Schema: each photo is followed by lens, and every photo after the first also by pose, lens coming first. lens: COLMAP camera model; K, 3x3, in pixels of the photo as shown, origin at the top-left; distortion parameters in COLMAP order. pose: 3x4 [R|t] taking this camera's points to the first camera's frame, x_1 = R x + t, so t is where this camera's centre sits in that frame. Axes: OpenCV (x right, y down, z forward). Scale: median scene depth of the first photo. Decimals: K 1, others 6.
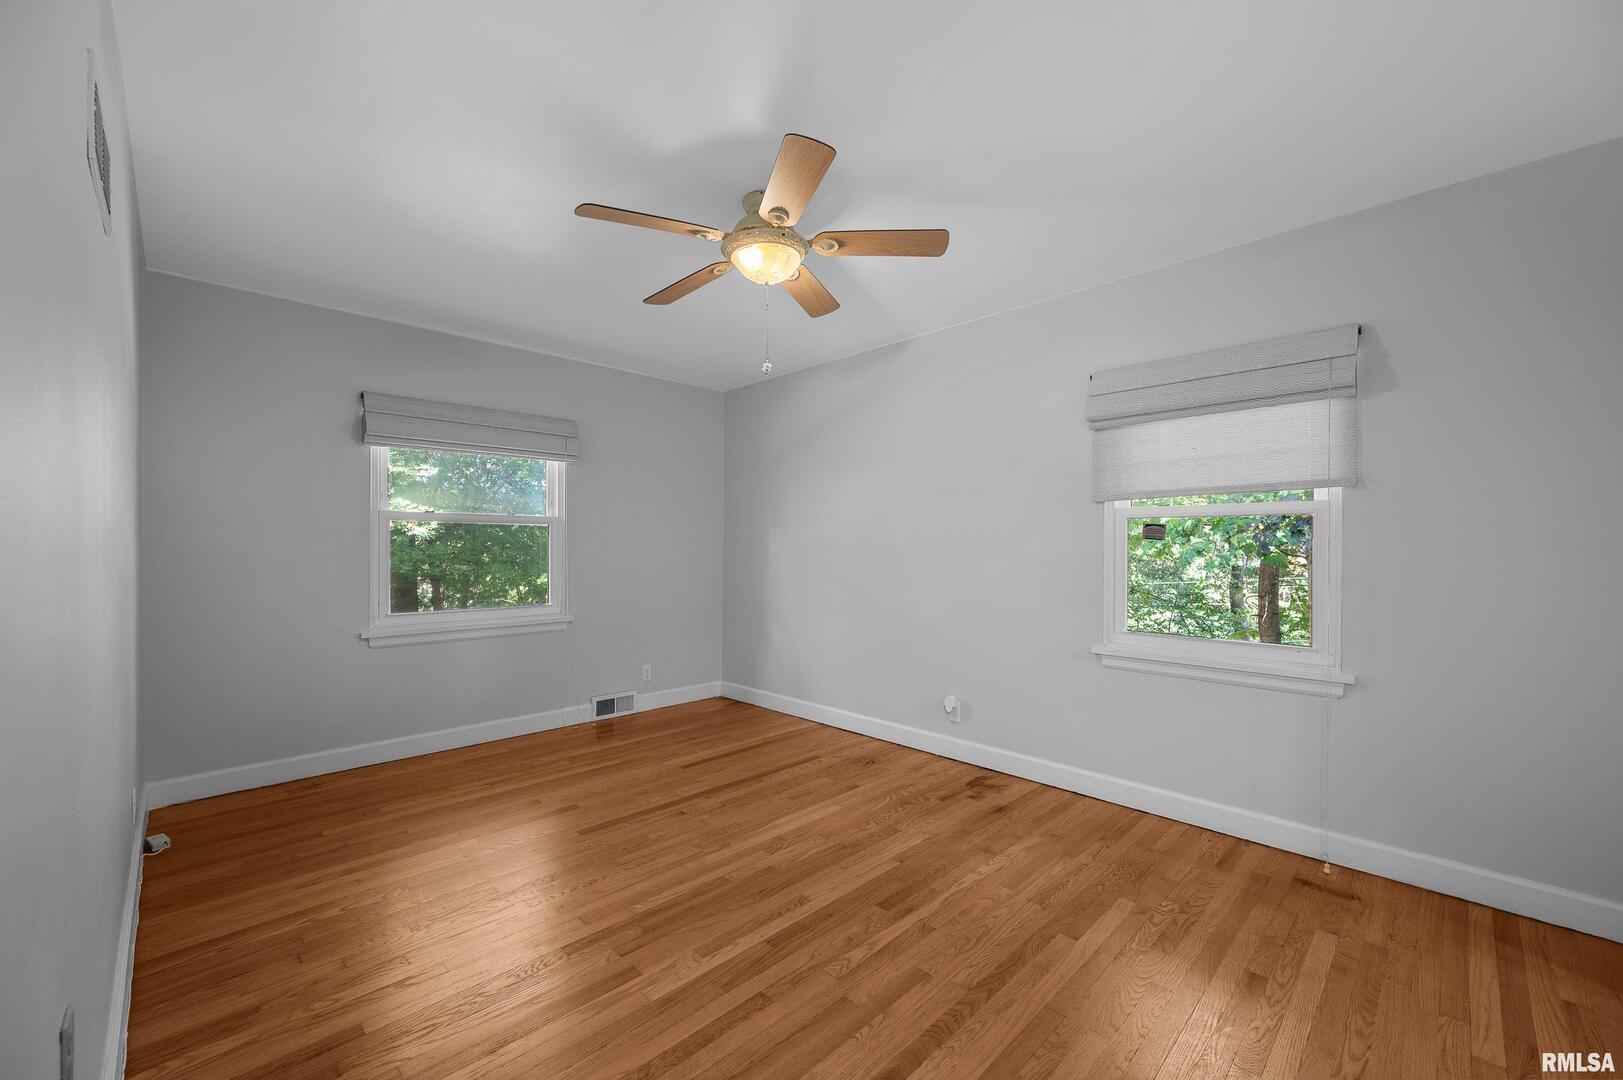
lens RADIAL K [[641.7, 0, 811.9], [0, 641.7, 546.7], [0, 0, 1]] dist [-0.001925, -0.000132]
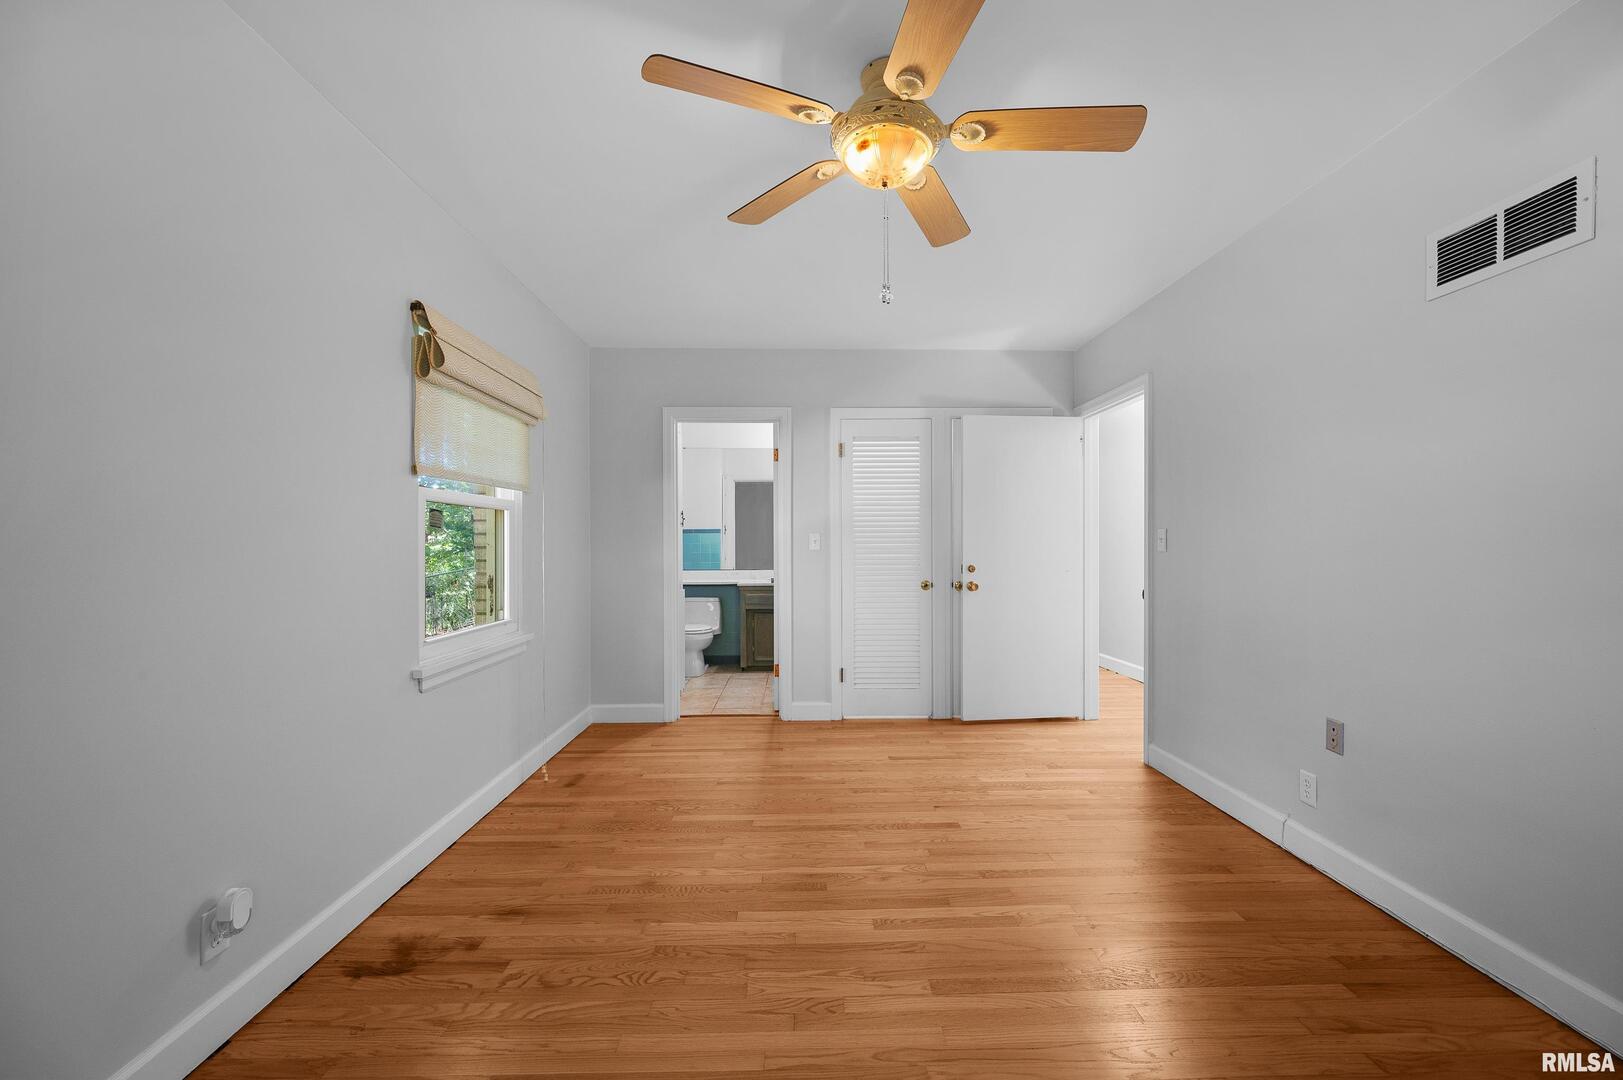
lens RADIAL K [[641.7, 0, 812.7], [0, 641.7, 539.3], [0, 0, 1]] dist [-0.001925, -0.000132]
pose [[-0.725010, 0.000485, 0.688738, -0.495749], [0.002937, 0.999993, 0.002388, 0.002074], [-0.688732, 0.003754, -0.725007, 1.489511]]
